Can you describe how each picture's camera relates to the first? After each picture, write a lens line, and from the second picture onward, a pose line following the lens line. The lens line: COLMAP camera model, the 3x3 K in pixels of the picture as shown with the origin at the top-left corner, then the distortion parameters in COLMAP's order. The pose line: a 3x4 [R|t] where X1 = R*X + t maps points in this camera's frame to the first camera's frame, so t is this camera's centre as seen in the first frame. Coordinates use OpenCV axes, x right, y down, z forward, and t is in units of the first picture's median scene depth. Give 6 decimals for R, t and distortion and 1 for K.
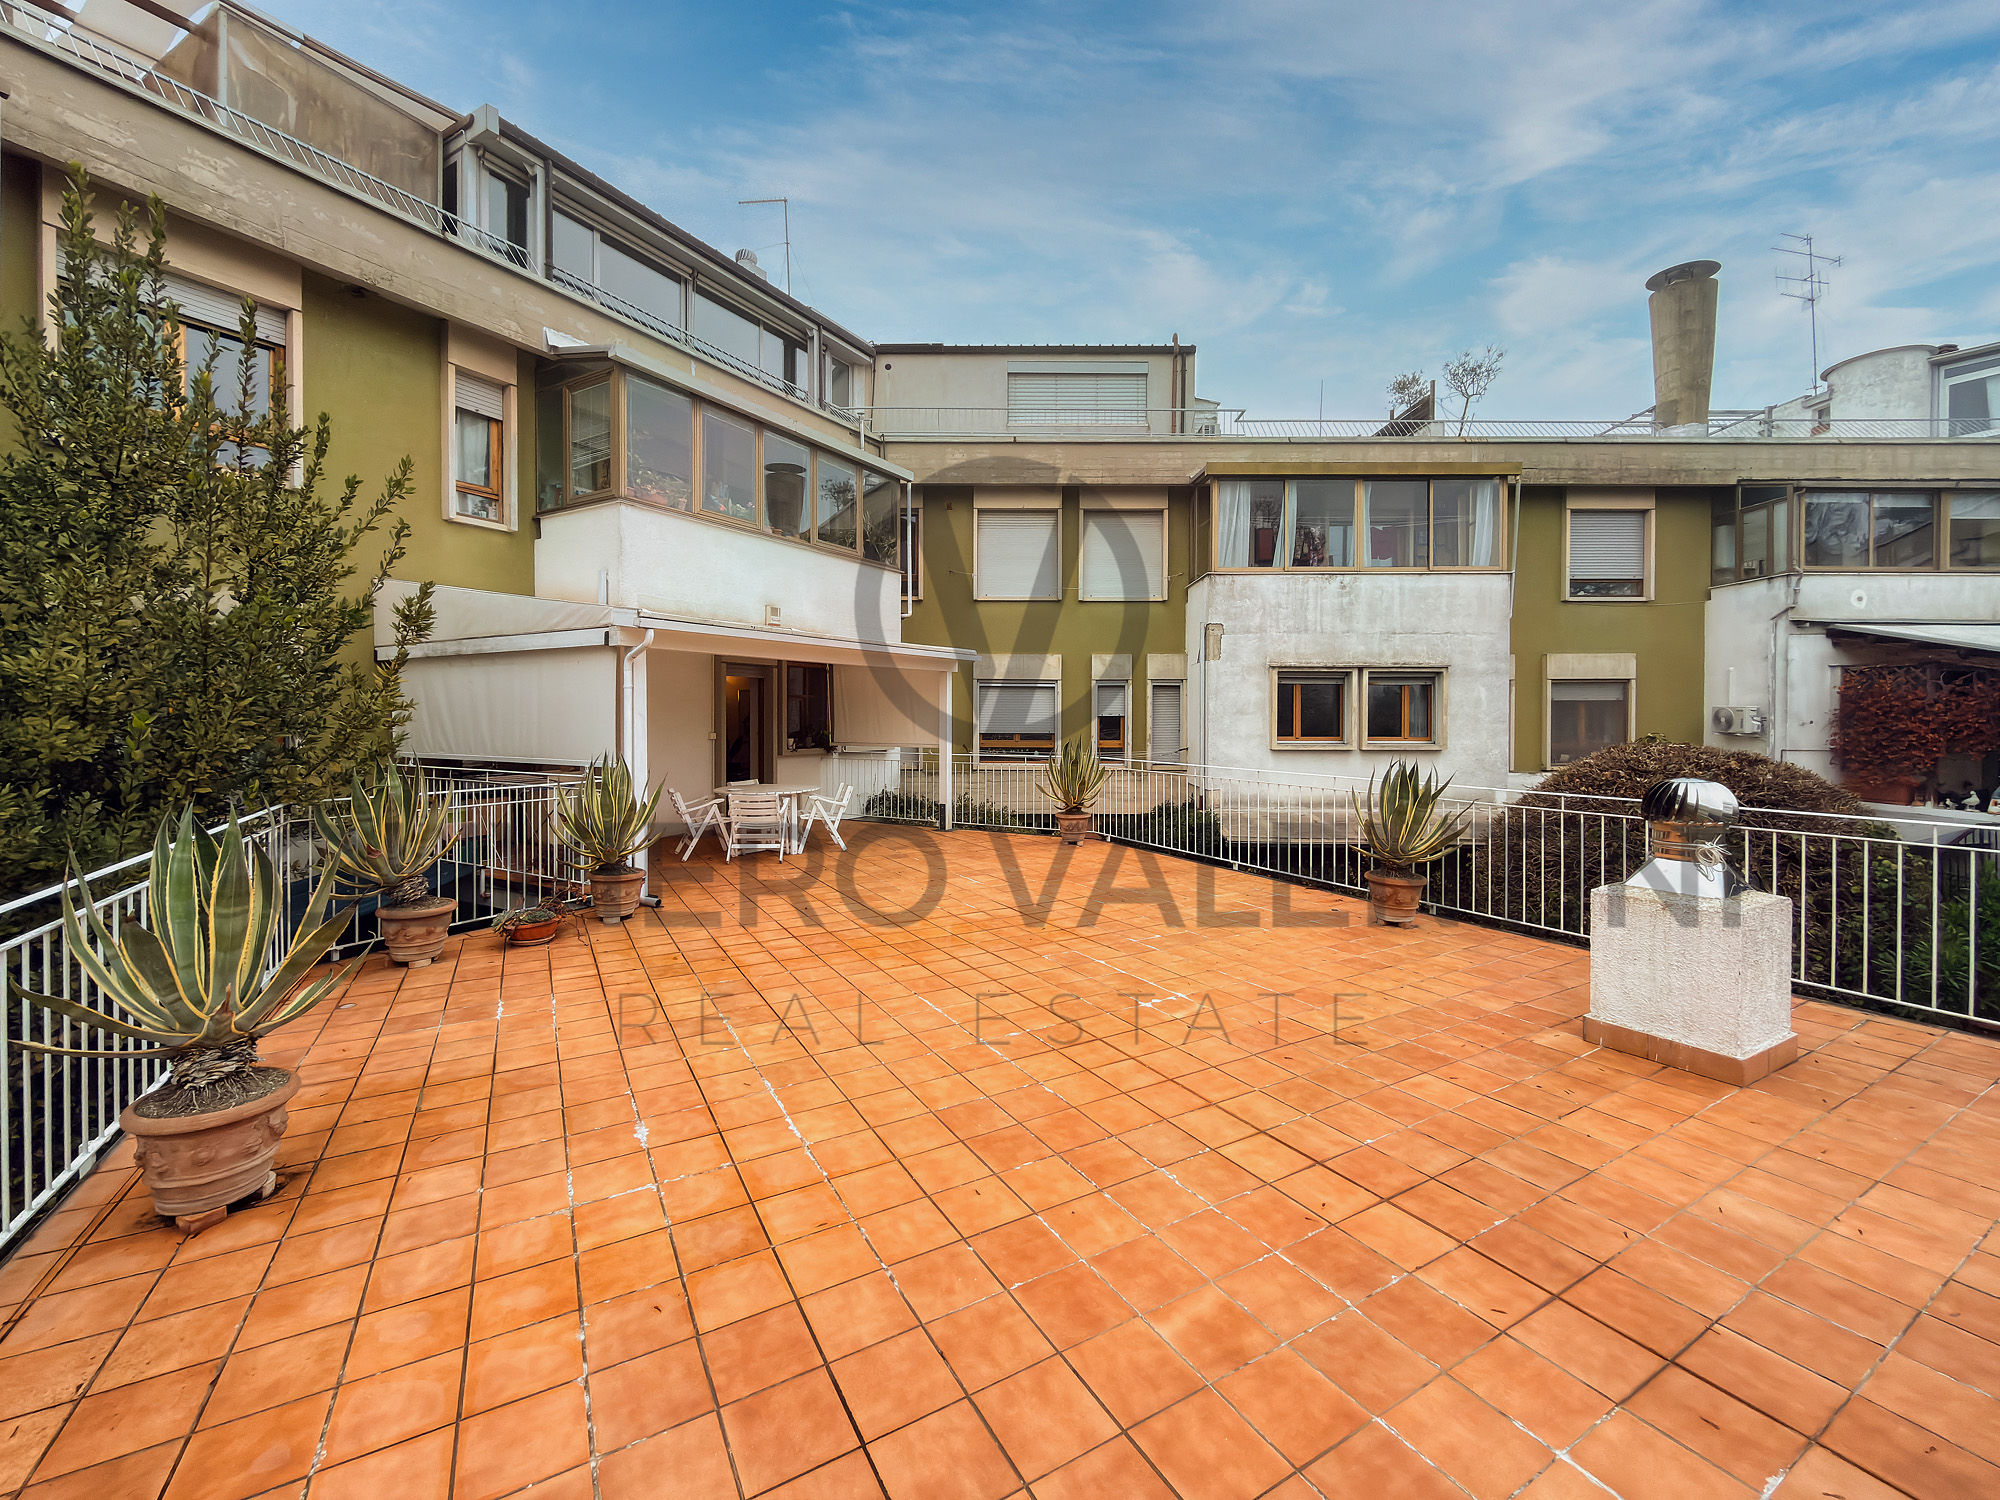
lens RADIAL K [[799.0, 0, 1036.3], [0, 799.0, 708.4], [0, 0, 1]] dist [0.000065, -0.000149]
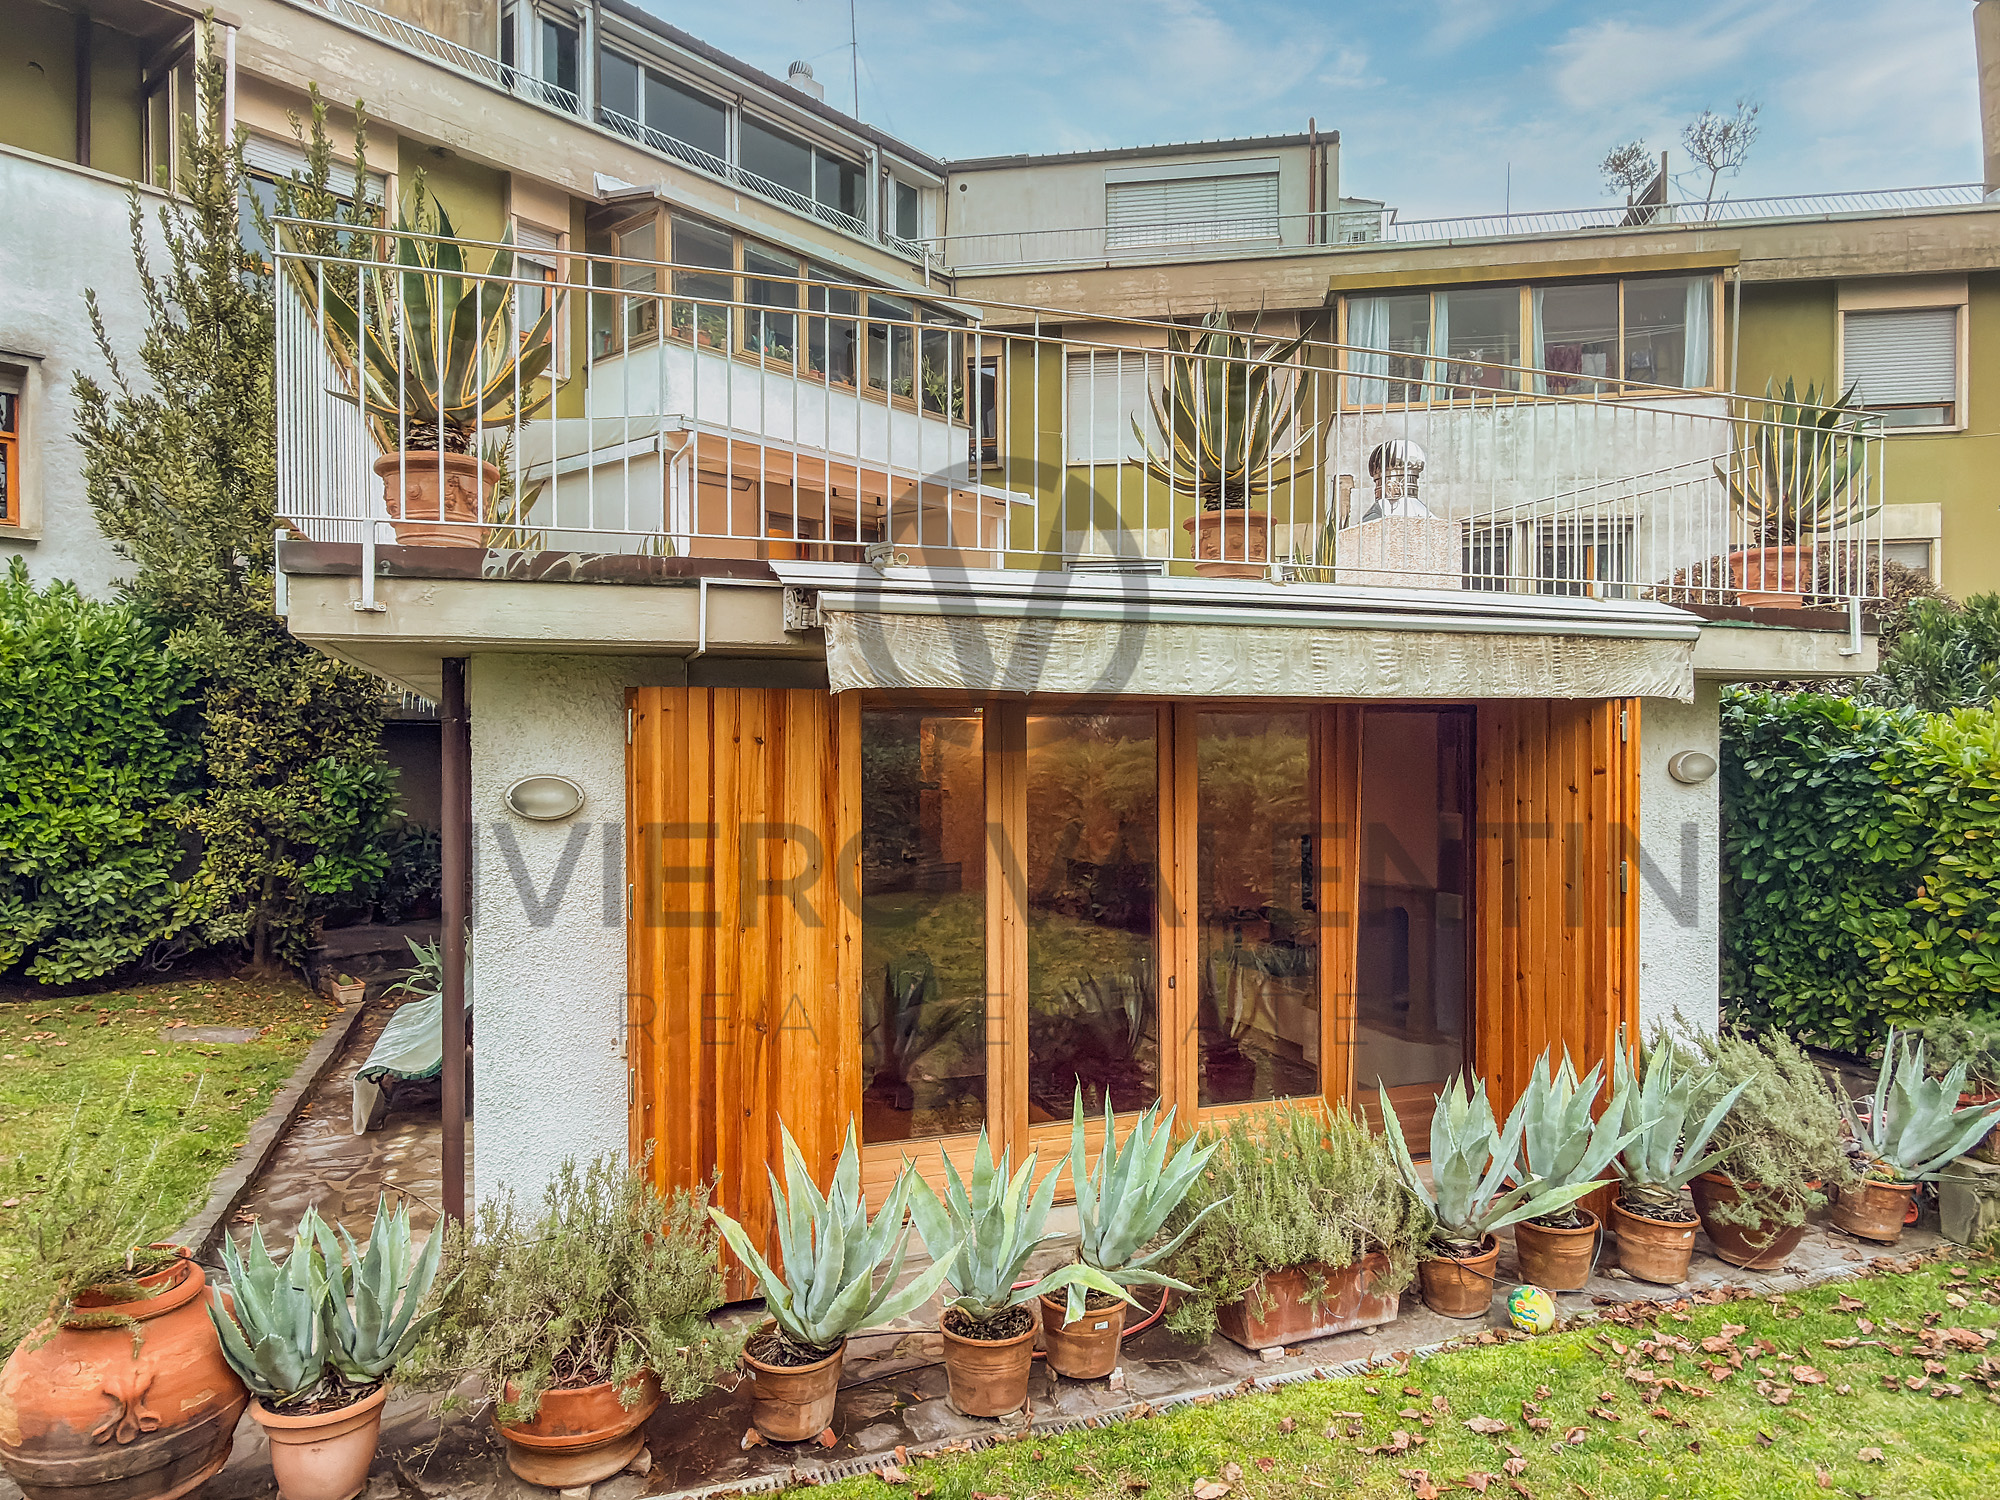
lens RADIAL K [[1278.0, 0, 1039.6], [0, 1278.0, 749.5], [0, 0, 1]] dist [-0.005712, 0.004905]
pose [[0.982295, 0.007193, -0.187203, 0.161919], [-0.004672, 0.999892, 0.013906, 0.152094], [0.187283, -0.012785, 0.982223, -0.326482]]
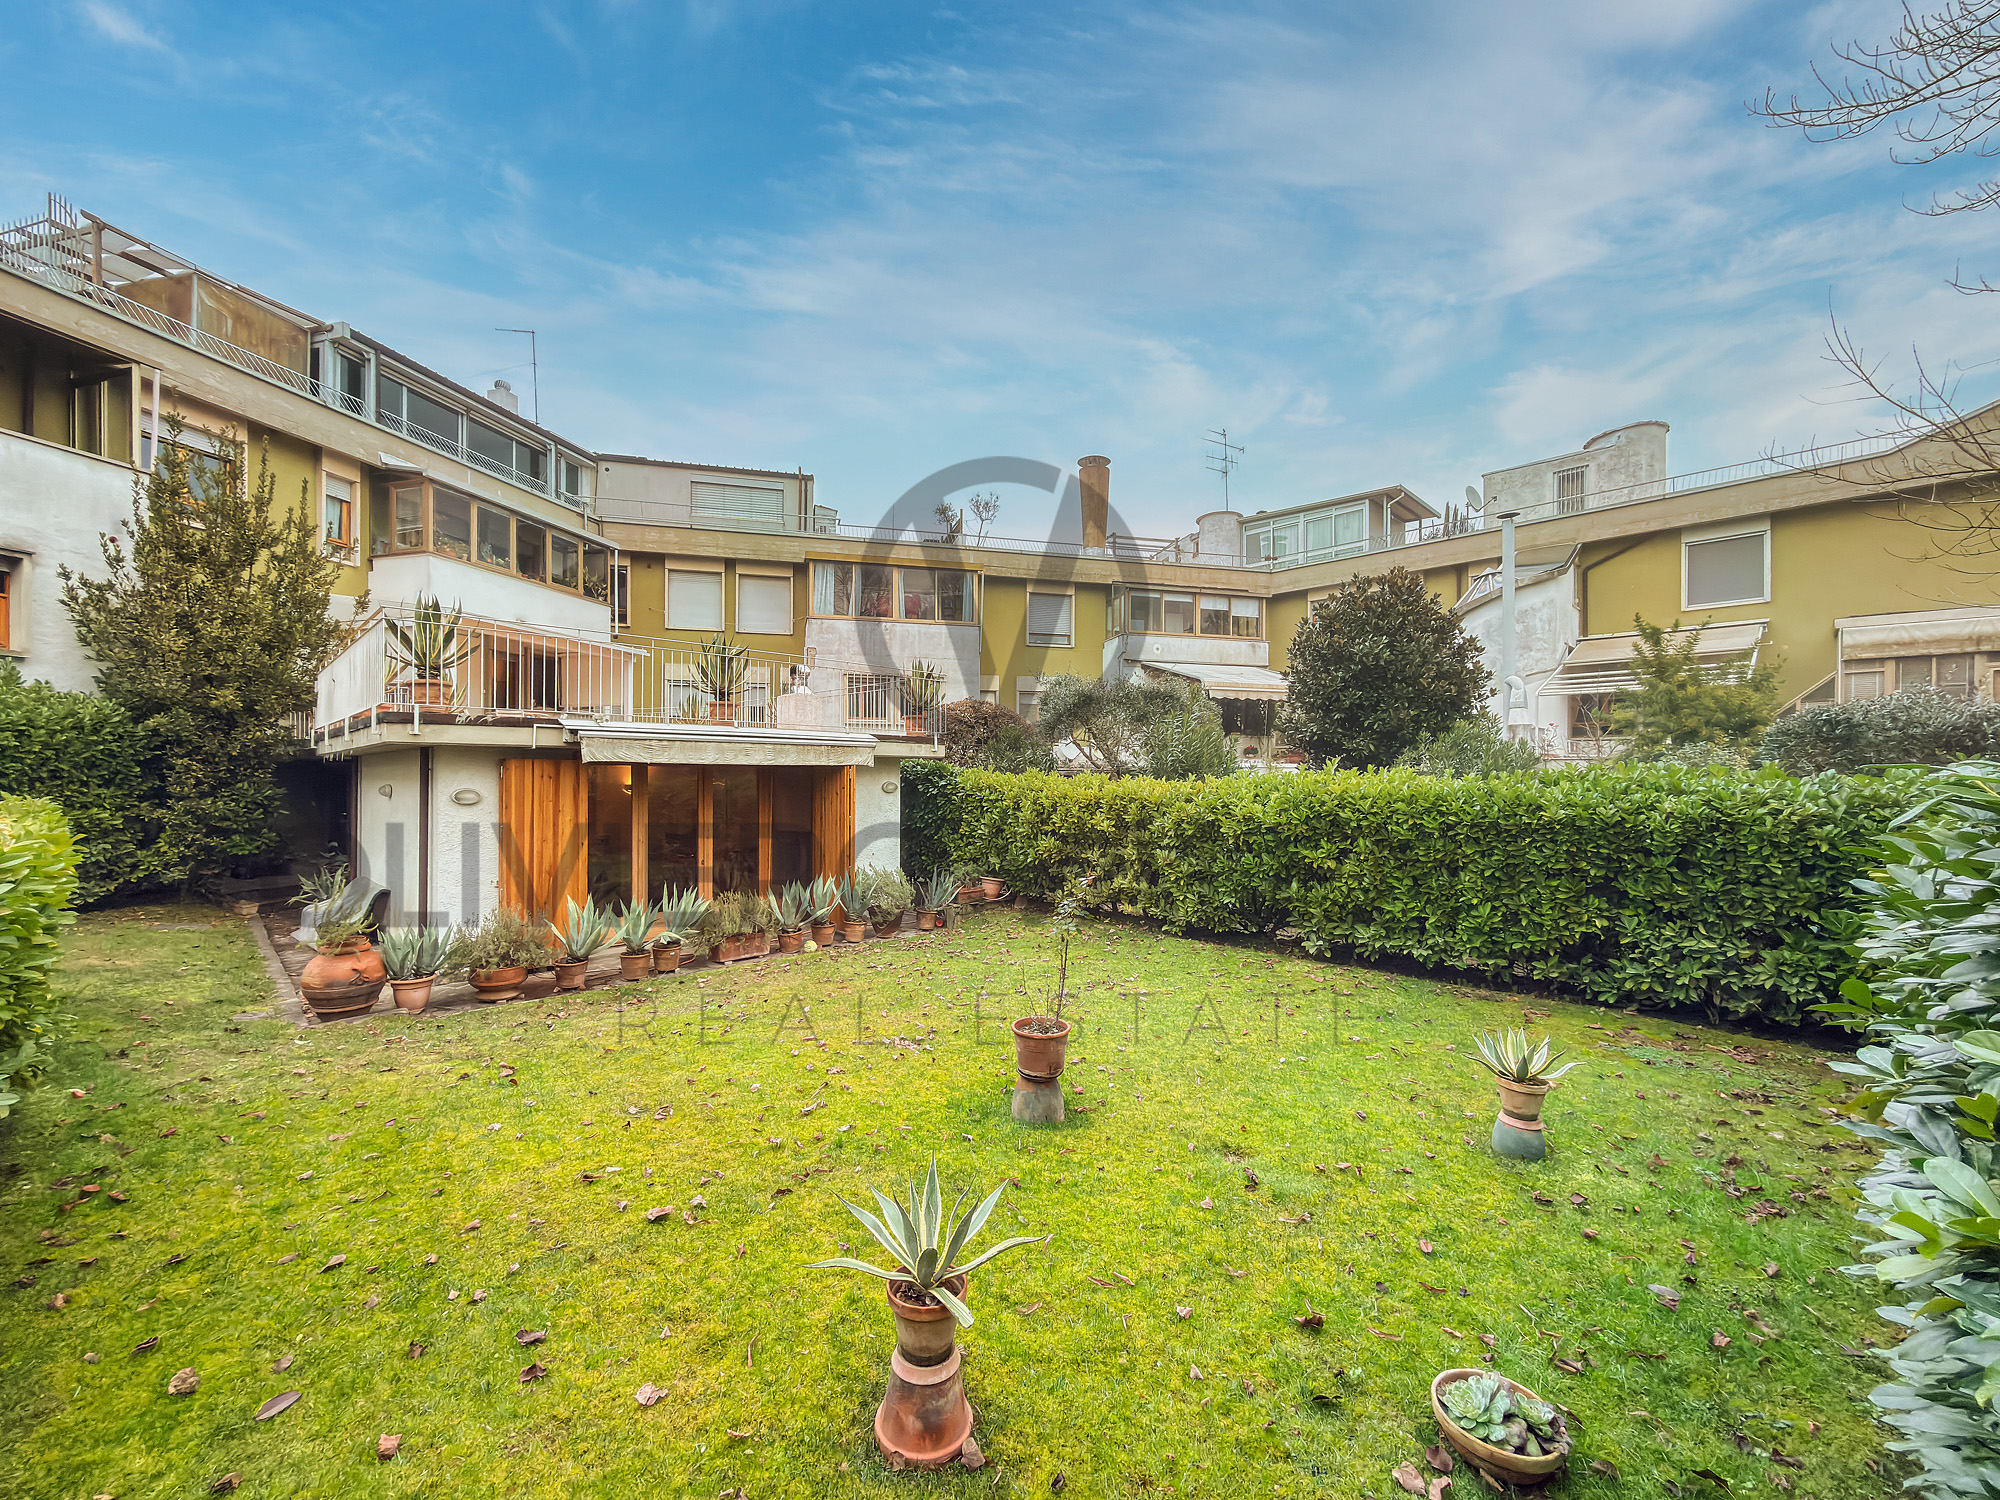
lens RADIAL K [[799.0, 0, 991.0], [0, 799.0, 784.1], [0, 0, 1]] dist [0.000065, -0.000149]
pose [[0.977190, 0.010799, 0.212094, 0.232704], [-0.014262, 0.999789, 0.014803, 0.145844], [-0.211889, -0.017491, 0.977137, -0.703504]]
